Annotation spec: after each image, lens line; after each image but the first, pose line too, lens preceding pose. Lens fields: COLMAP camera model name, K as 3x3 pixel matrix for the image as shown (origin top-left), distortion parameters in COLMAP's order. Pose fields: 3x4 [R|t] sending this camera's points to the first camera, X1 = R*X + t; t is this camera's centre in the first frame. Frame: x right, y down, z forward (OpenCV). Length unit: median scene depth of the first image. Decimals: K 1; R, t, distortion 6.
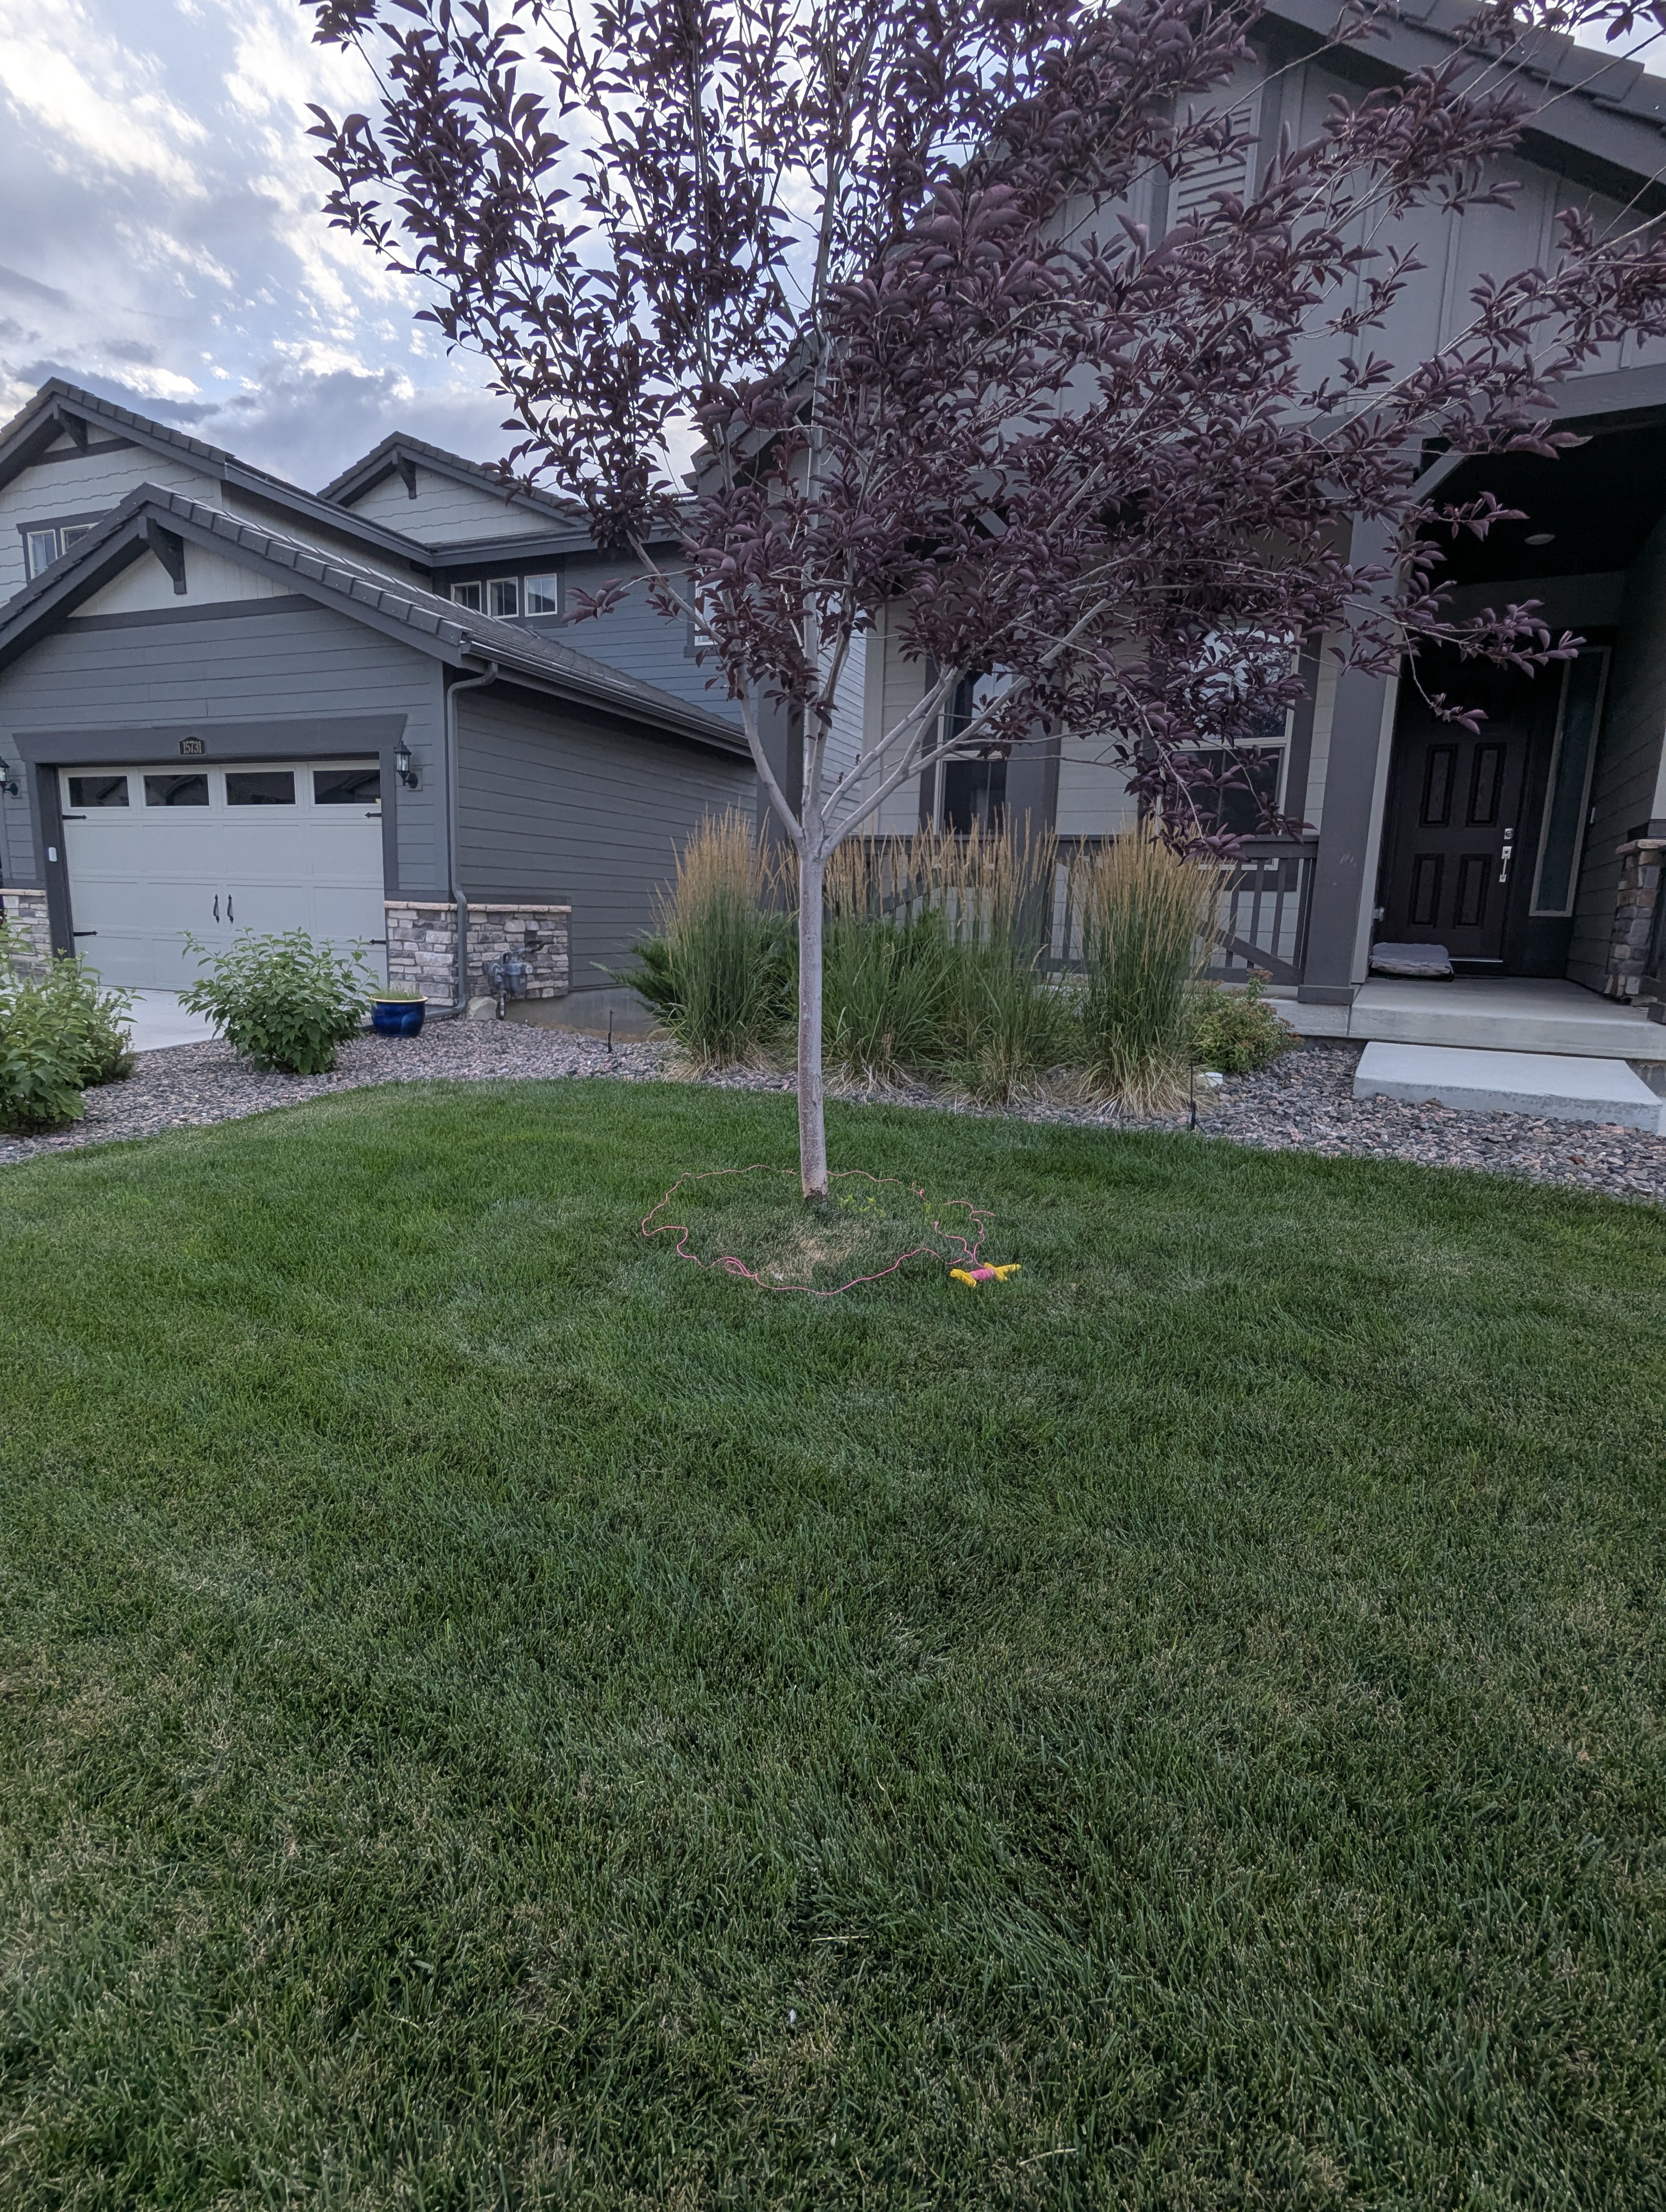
lens RADIAL K [[1072.4, 0, 833.0], [0, 1072.4, 1101.3], [0, 0, 1]] dist [-0.006386, 0.003190]
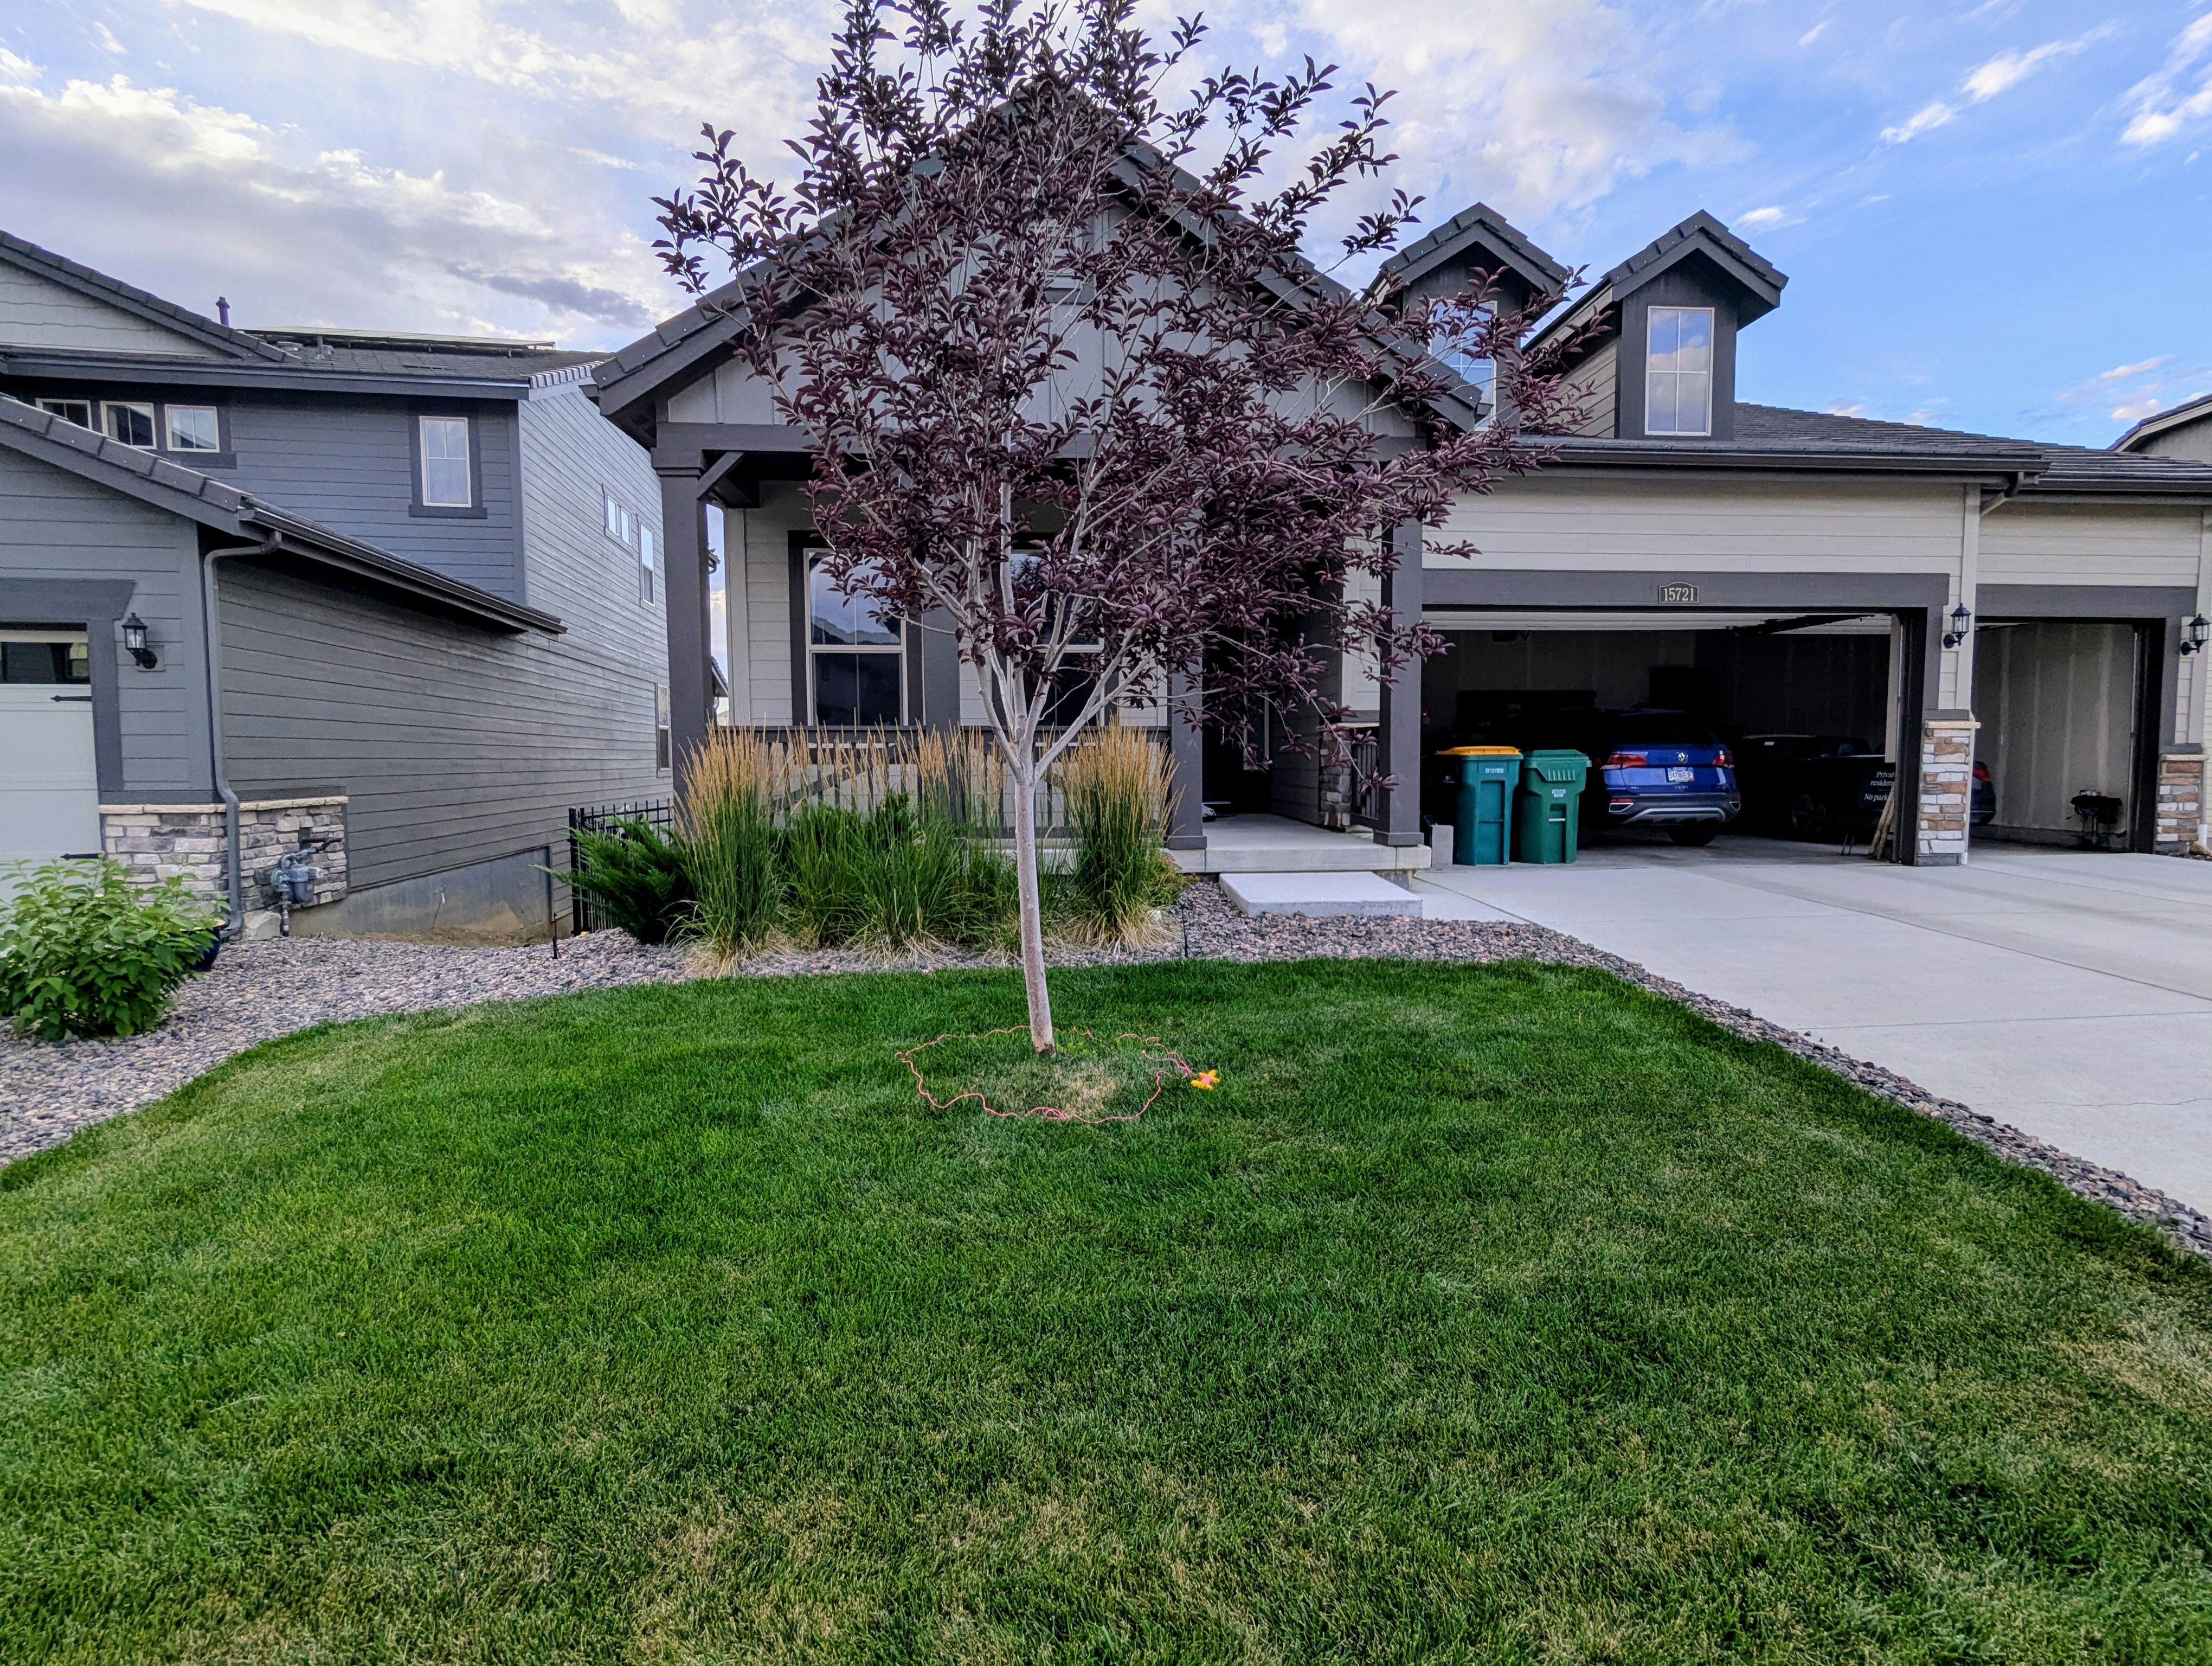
lens RADIAL K [[1072.4, 0, 1045.9], [0, 1072.4, 820.4], [0, 0, 1]] dist [-0.006386, 0.003190]
pose [[0.852541, -0.068533, 0.518148, -0.238533], [0.124149, 0.989546, -0.073387, -0.030900], [-0.507702, 0.126893, 0.852137, -0.035790]]
